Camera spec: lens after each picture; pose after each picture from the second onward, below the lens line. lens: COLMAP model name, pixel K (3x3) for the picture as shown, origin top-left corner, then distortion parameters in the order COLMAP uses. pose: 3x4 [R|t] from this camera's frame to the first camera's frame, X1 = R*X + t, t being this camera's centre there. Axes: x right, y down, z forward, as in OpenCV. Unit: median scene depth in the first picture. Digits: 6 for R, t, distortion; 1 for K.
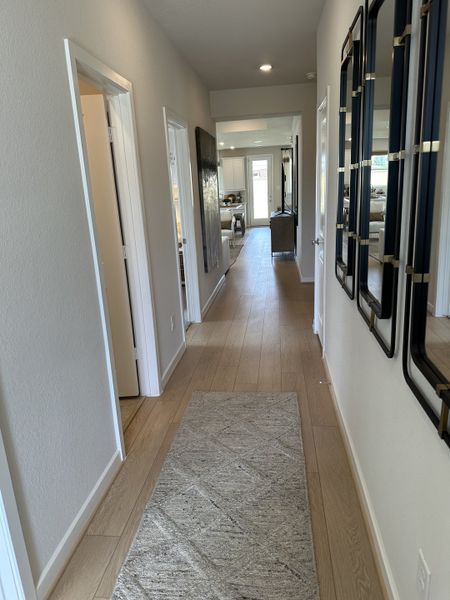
lens RADIAL K [[416.8, 0, 225.0], [0, 416.8, 300.0], [0, 0, 1]] dist [0.002999, -0.003127]
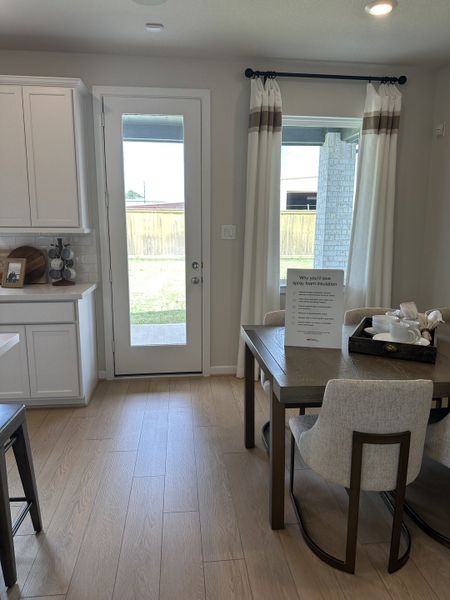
lens RADIAL K [[416.8, 0, 225.0], [0, 416.8, 300.0], [0, 0, 1]] dist [0.002999, -0.003127]
pose [[0.971866, 0.016862, 0.234932, 0.067578], [0.002361, 0.996686, -0.081305, -0.207548], [-0.235524, 0.079572, 0.968605, 0.763369]]
